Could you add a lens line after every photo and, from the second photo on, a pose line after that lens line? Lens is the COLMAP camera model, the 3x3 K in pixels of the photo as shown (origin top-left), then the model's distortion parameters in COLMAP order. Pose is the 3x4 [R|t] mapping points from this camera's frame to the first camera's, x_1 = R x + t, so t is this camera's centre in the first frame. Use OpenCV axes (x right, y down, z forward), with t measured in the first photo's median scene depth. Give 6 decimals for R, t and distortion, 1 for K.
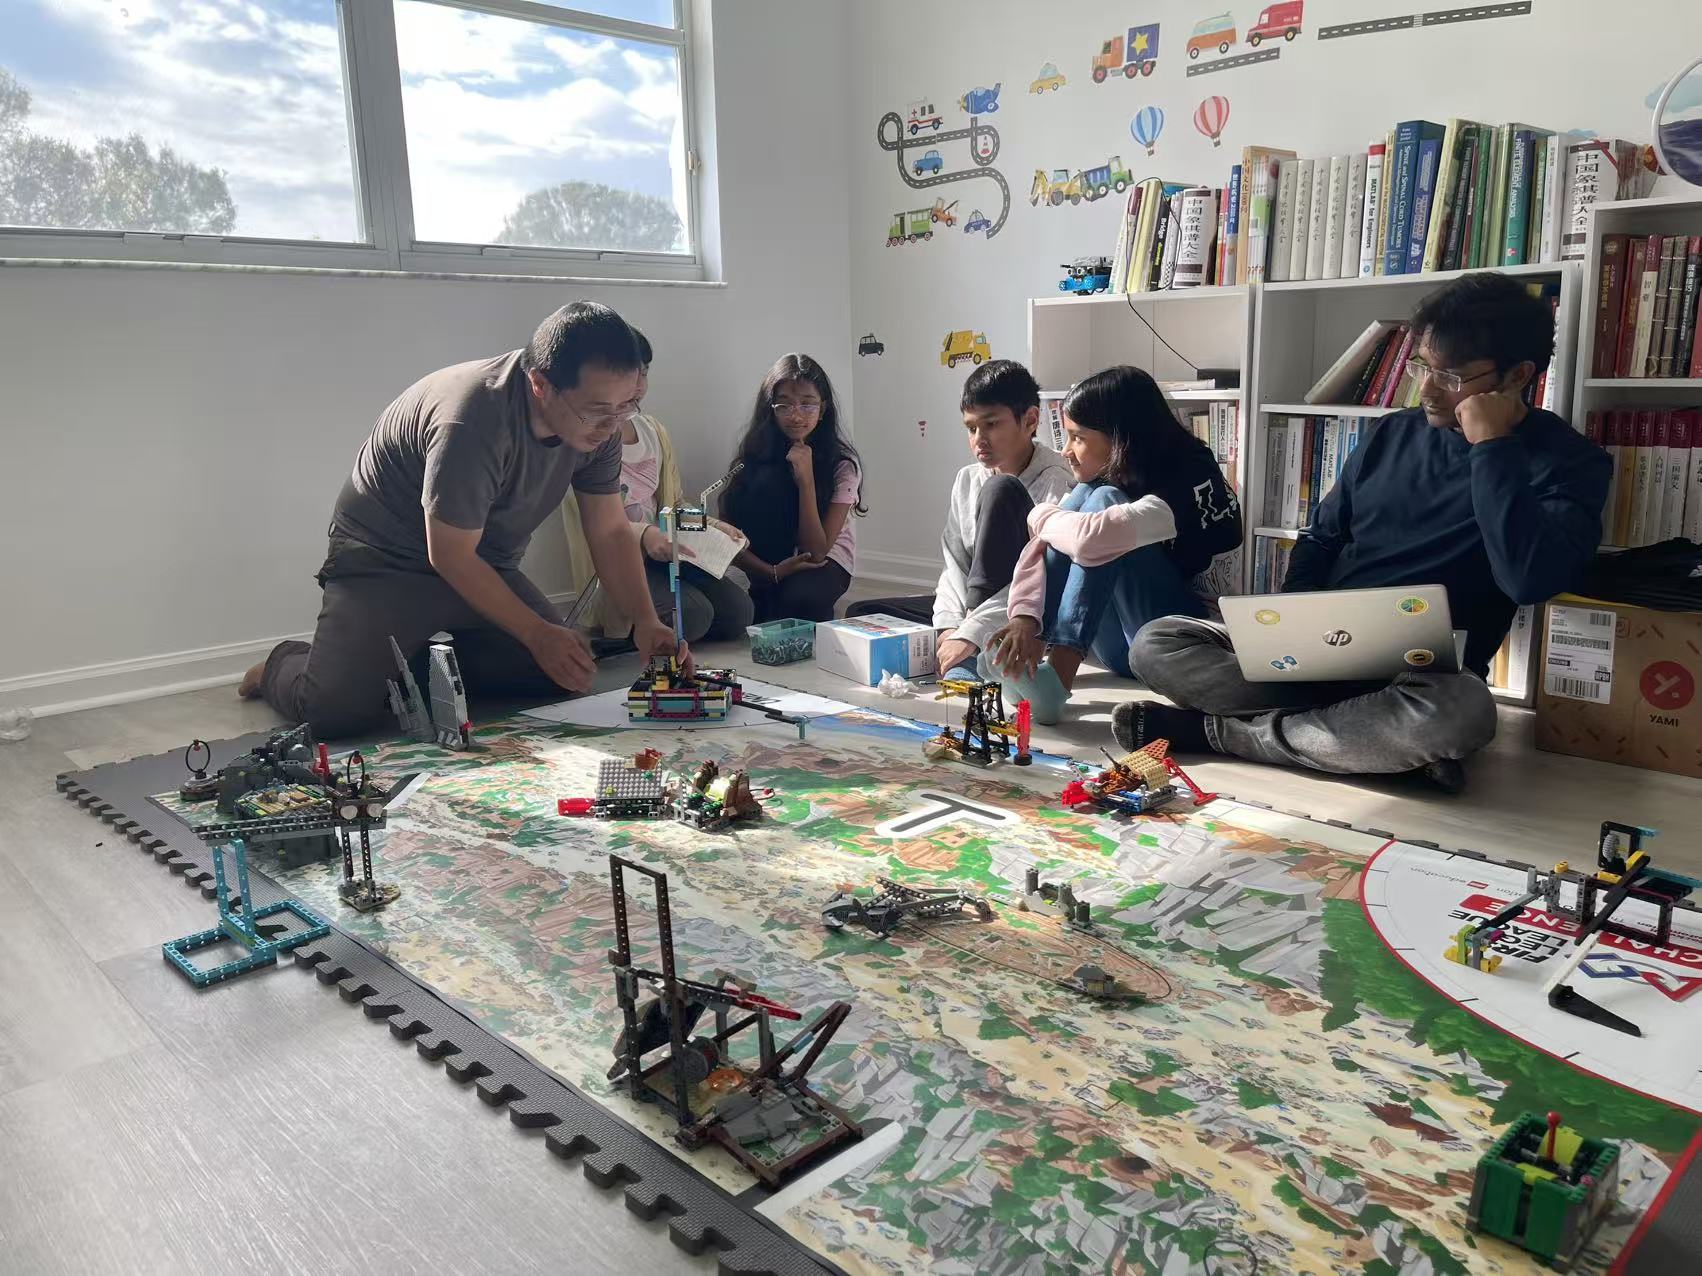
lens RADIAL K [[1293.5, 0, 842.8], [0, 1293.5, 638.3], [0, 0, 1]] dist [0.074675, -0.104637]
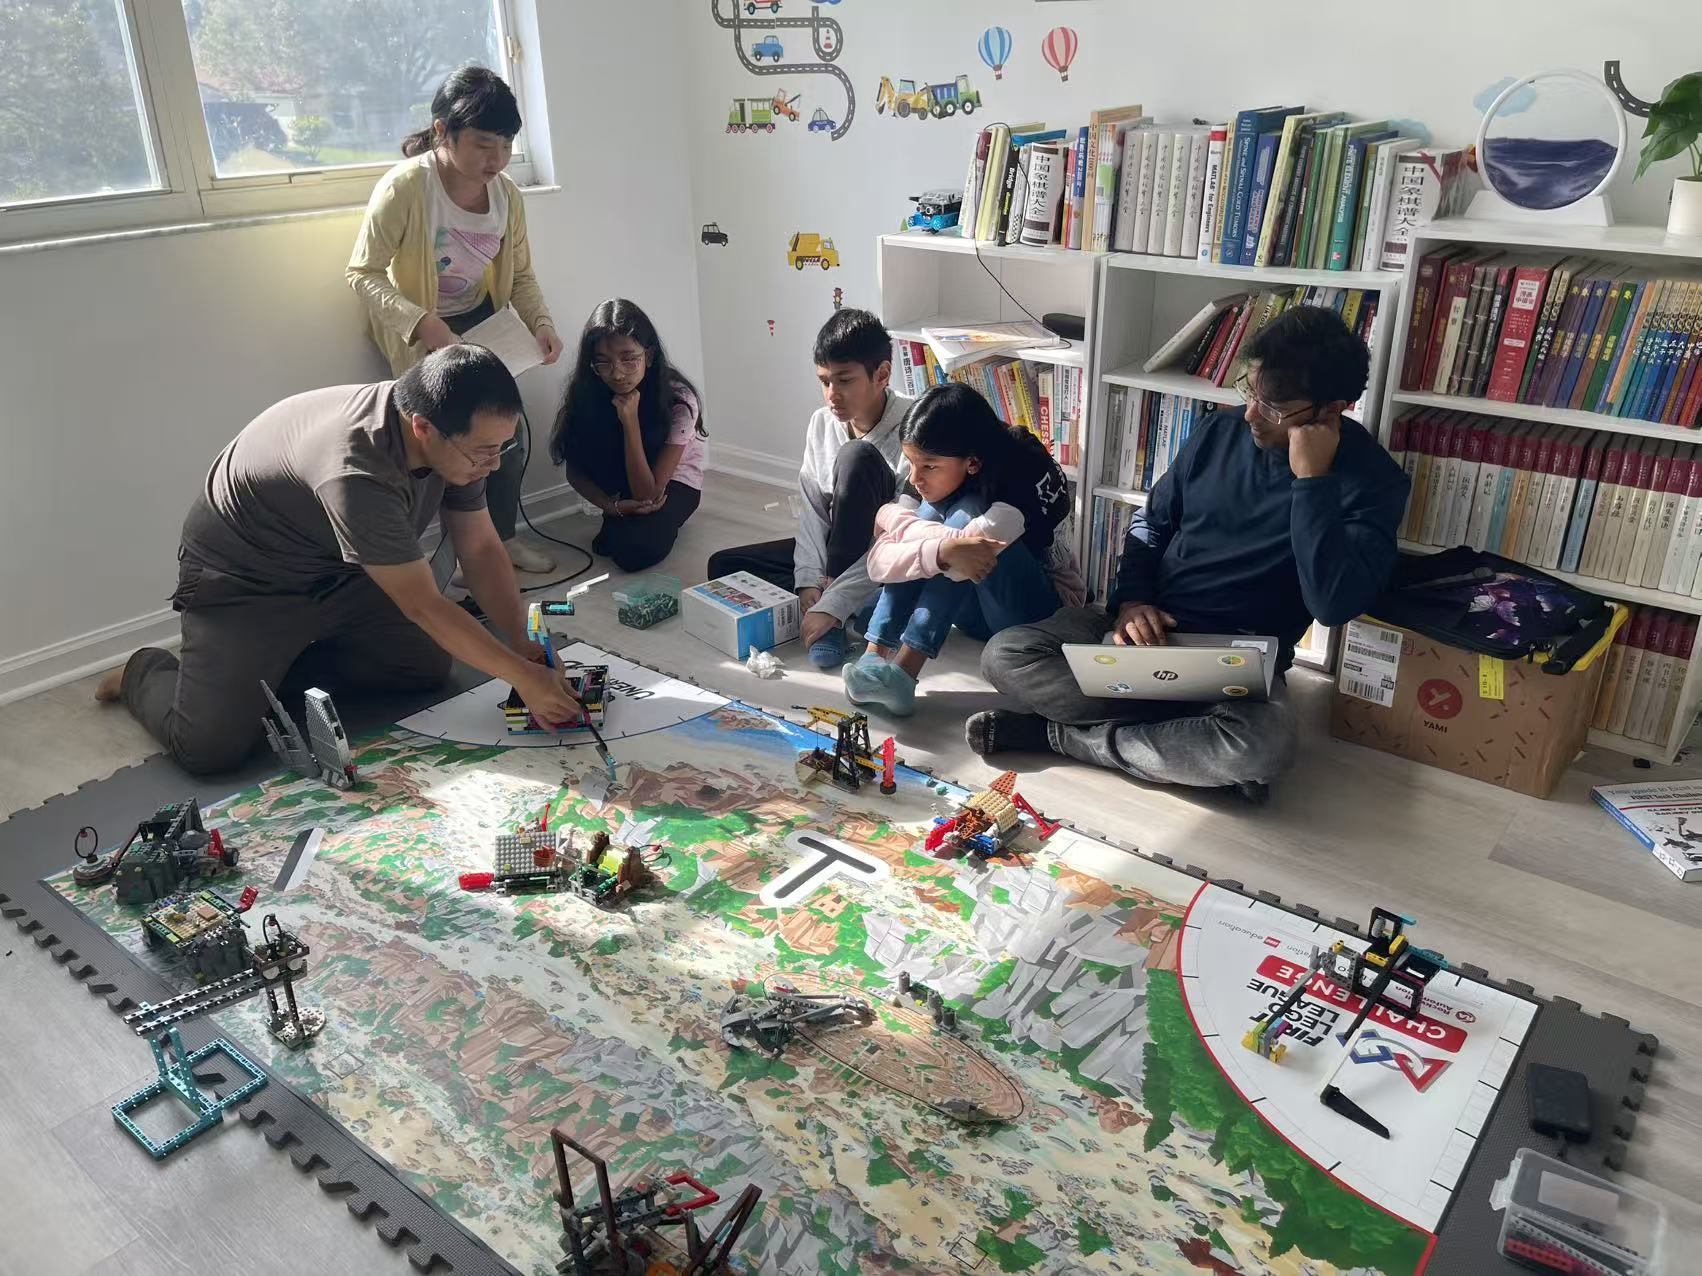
lens RADIAL K [[1292.4, 0, 851.0], [0, 1292.4, 638.0], [0, 0, 1]] dist [0.049486, -0.044365]
pose [[0.991293, -0.049391, 0.122060, -0.025178], [0.021202, 0.974761, 0.222244, -0.356186], [-0.129956, -0.217721, 0.967321, -0.033852]]
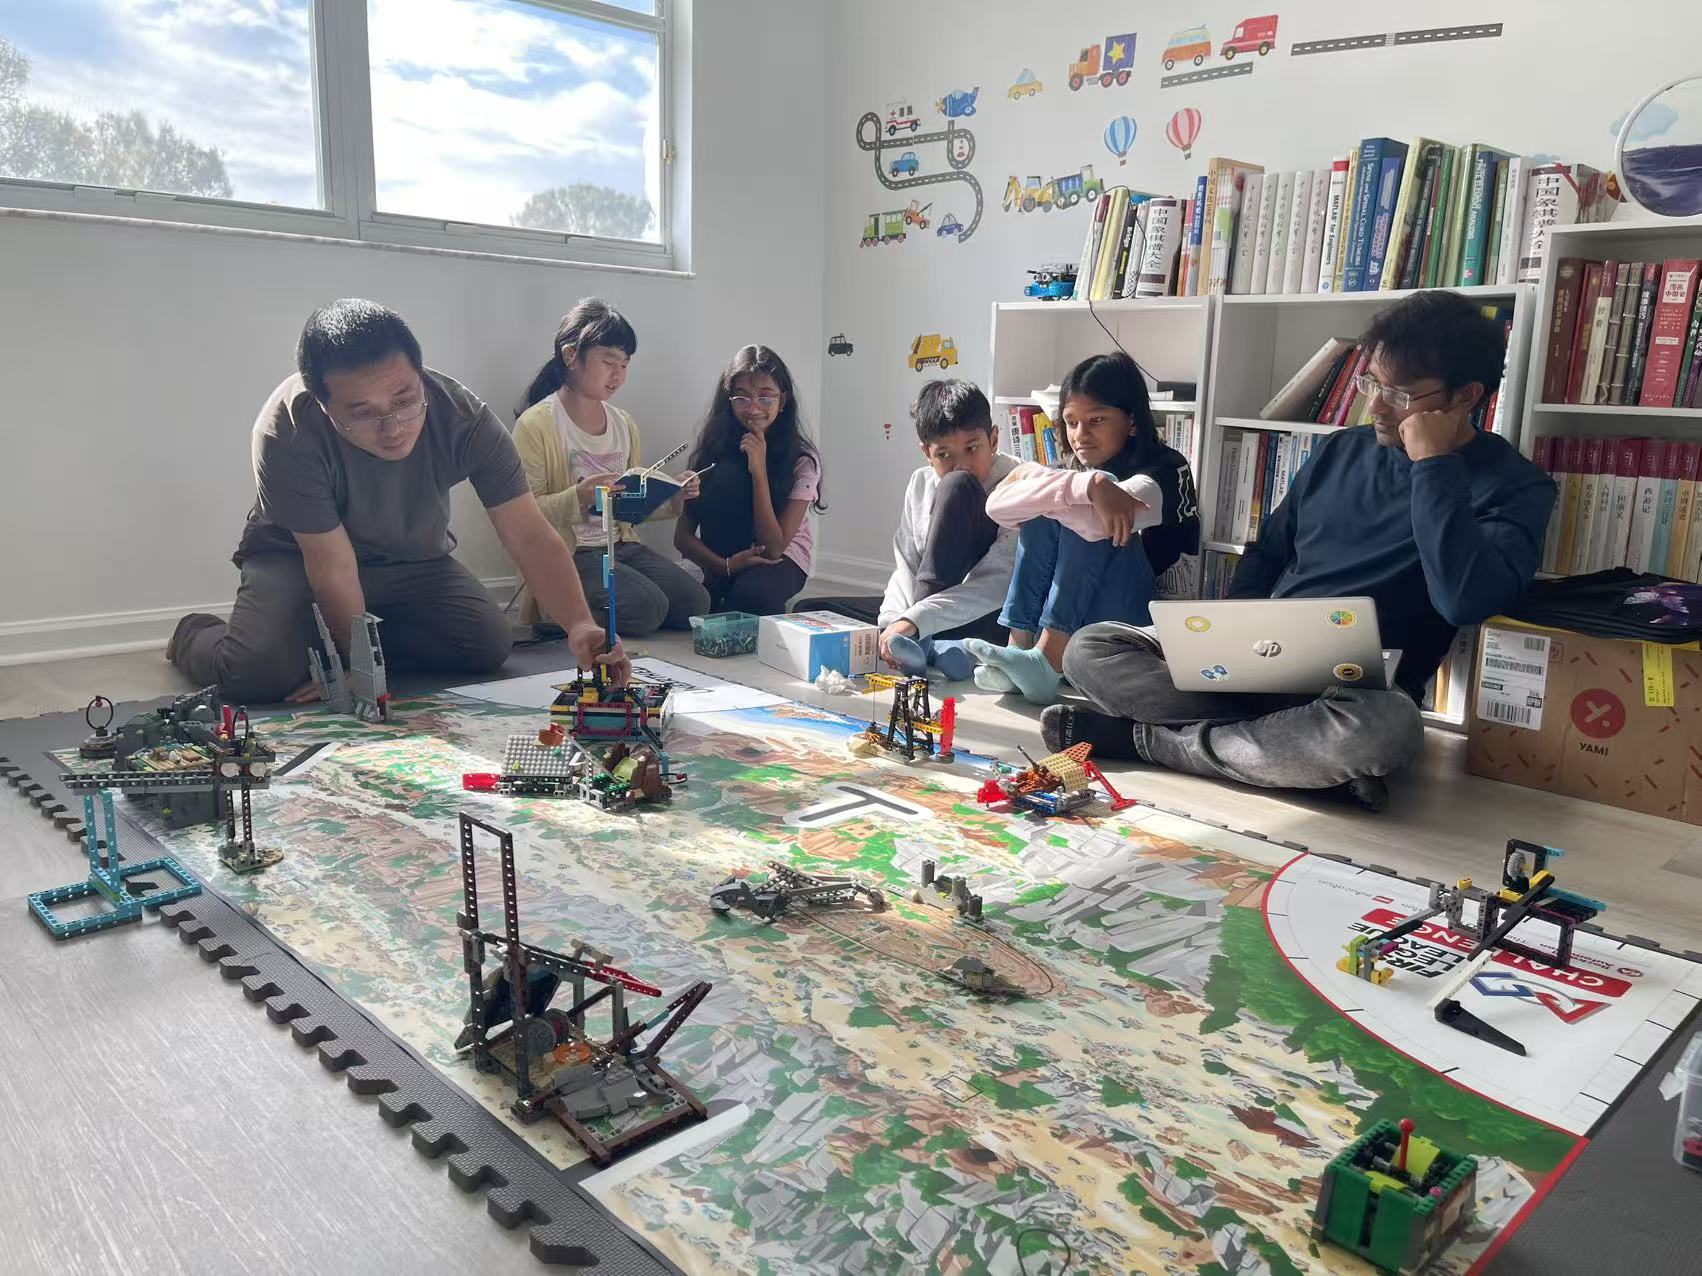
lens RADIAL K [[1294.5, 0, 842.9], [0, 1294.5, 641.6], [0, 0, 1]] dist [0.068143, -0.090517]
pose [[0.998759, 0.049027, 0.008744, 0.063078], [-0.048940, 0.998752, -0.009963, 0.025102], [-0.009221, 0.009522, 0.999912, 0.022102]]
